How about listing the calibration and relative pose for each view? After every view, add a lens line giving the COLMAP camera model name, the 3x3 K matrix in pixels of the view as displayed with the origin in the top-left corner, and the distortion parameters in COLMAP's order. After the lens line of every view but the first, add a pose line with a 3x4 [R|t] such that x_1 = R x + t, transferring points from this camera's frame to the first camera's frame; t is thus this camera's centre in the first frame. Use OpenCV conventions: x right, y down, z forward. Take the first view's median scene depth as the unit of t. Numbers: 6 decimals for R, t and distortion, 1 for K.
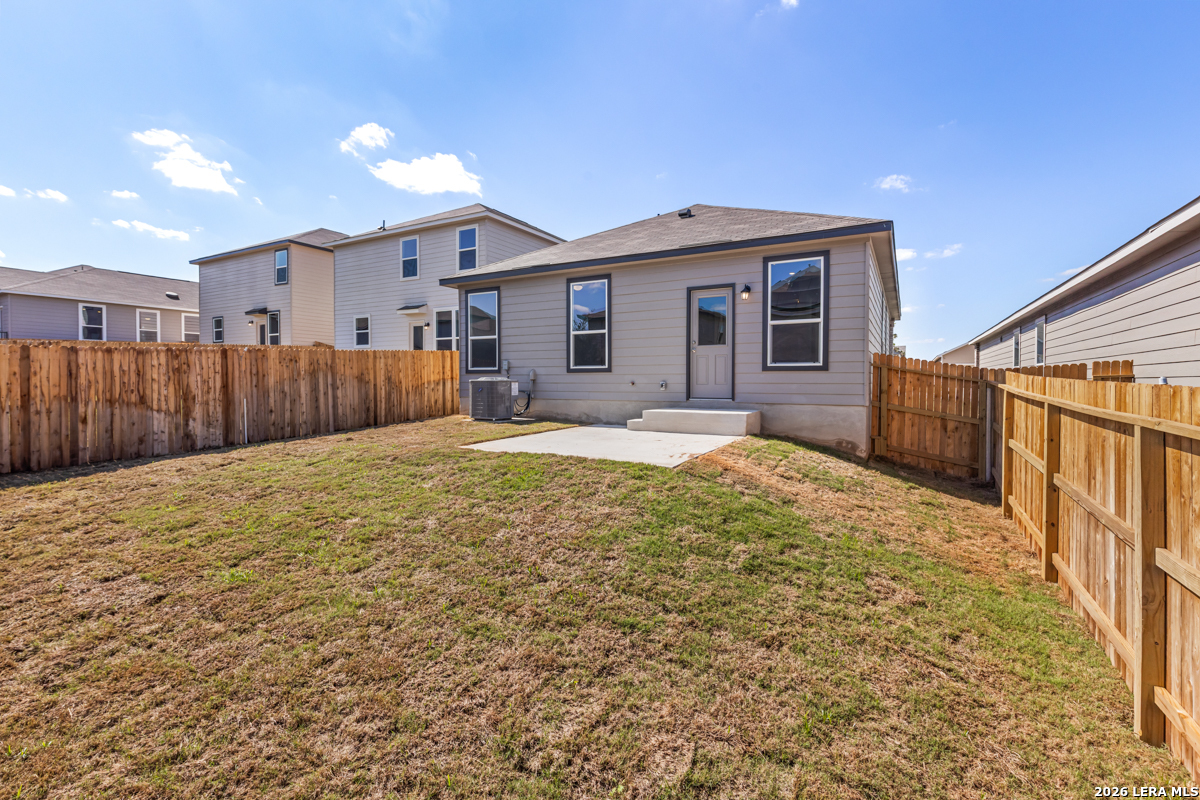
lens RADIAL K [[542.3, 0, 600.0], [0, 542.3, 400.0], [0, 0, 1]] dist [-0.001675, -0.000150]
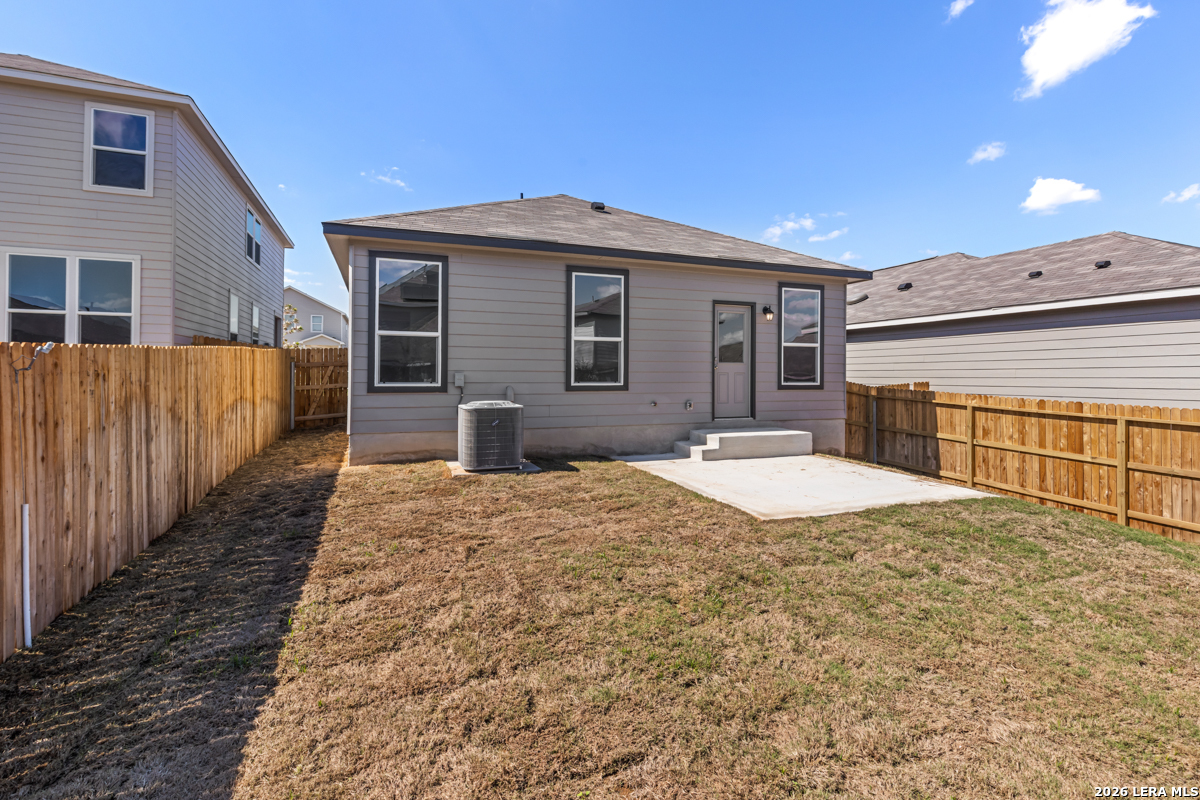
lens RADIAL K [[560.5, 0, 599.0], [0, 560.5, 377.3], [0, 0, 1]] dist [-0.000748, 0.000113]
pose [[0.628050, -0.002520, 0.778169, -0.651760], [0.023790, 0.999590, -0.015963, -0.058289], [-0.777809, 0.028538, 0.627852, 0.501776]]
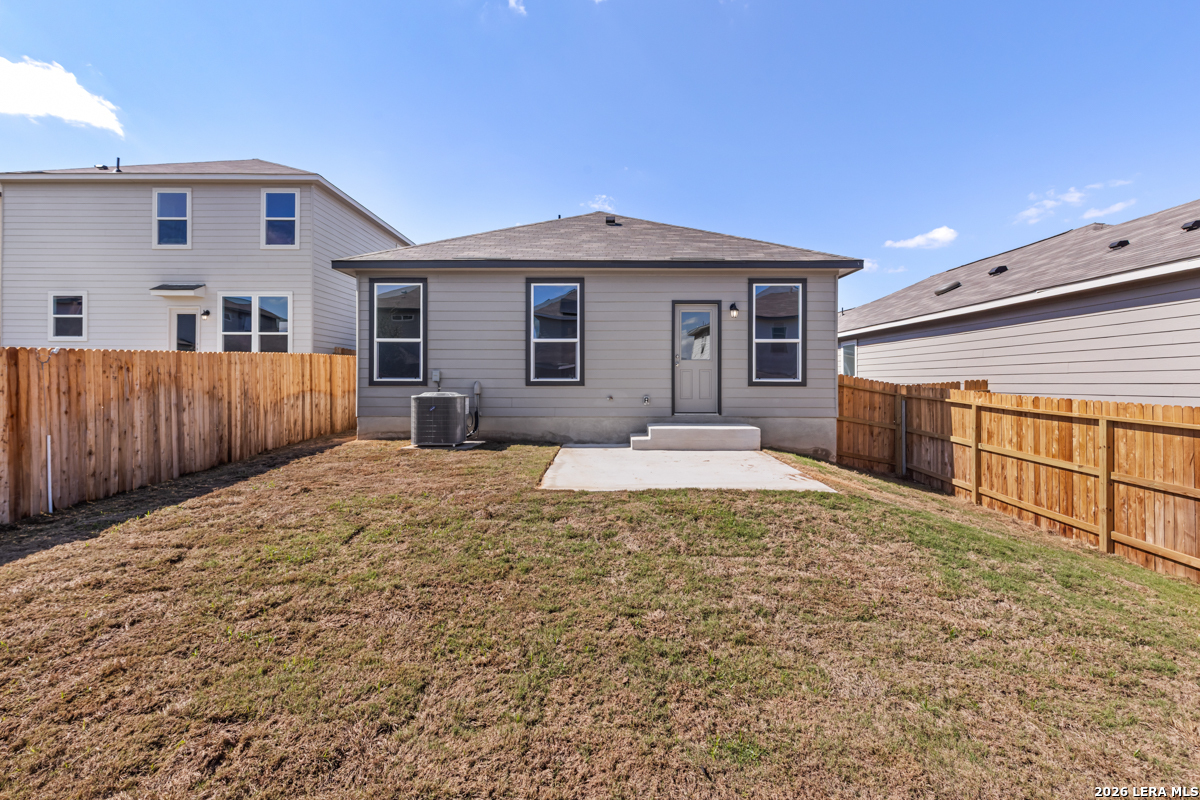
lens RADIAL K [[548.5, 0, 603.3], [0, 548.5, 386.9], [0, 0, 1]] dist [-0.000928, -0.000216]
pose [[0.868457, -0.004524, 0.495744, -0.402219], [0.016672, 0.999659, -0.020084, -0.030099], [-0.495484, 0.025707, 0.868236, 0.185411]]
